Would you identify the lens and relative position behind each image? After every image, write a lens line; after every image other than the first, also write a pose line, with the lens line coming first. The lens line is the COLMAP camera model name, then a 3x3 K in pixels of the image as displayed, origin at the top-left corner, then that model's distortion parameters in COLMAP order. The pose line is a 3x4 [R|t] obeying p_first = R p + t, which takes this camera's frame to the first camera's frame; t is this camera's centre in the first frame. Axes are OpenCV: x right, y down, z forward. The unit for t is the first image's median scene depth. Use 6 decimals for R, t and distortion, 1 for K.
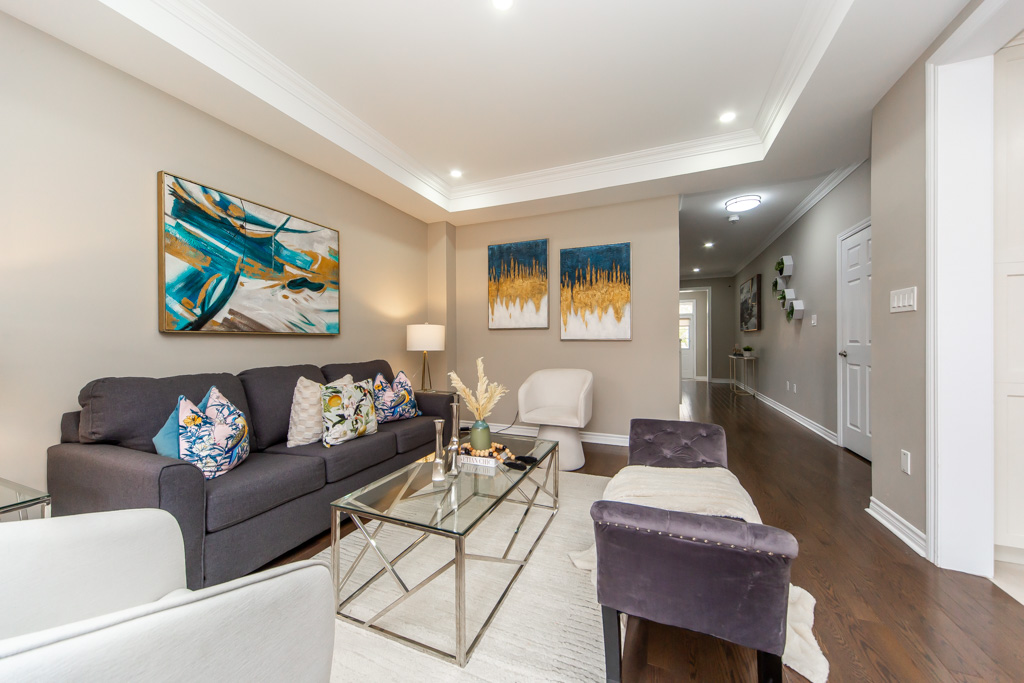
lens RADIAL K [[365.8, 0, 515.0], [0, 365.8, 343.3], [0, 0, 1]] dist [0.001323, -0.000553]
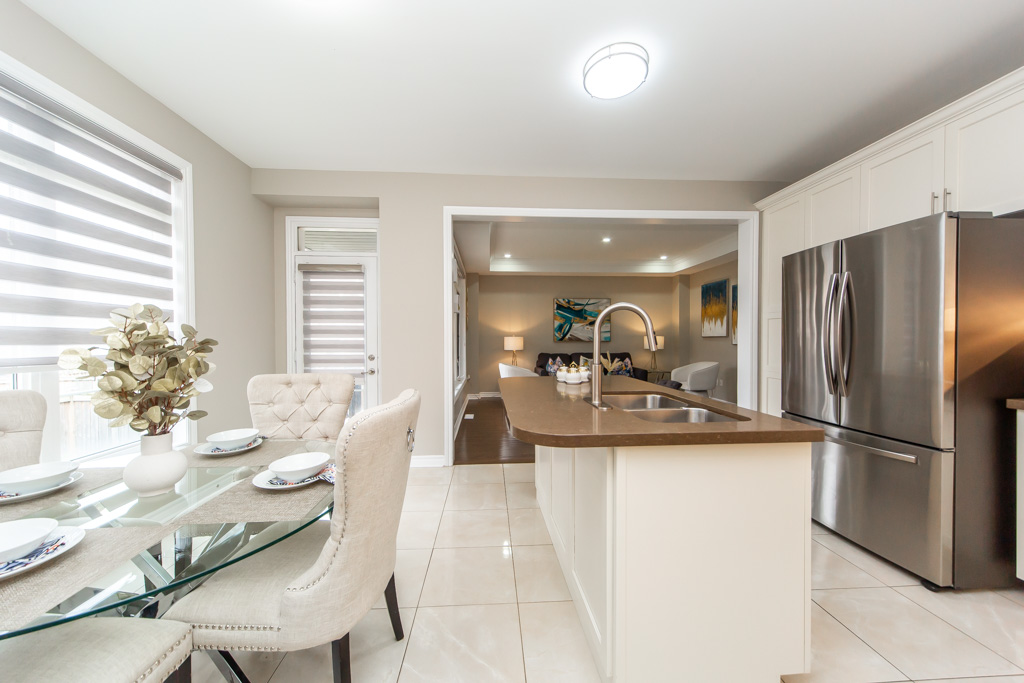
lens RADIAL K [[365.8, 0, 517.0], [0, 365.8, 341.4], [0, 0, 1]] dist [0.001323, -0.000553]
pose [[0.453652, 0.006728, -0.891154, 1.673189], [-0.005214, 0.999974, 0.004896, -0.036613], [0.891164, 0.002425, 0.453675, -0.782800]]
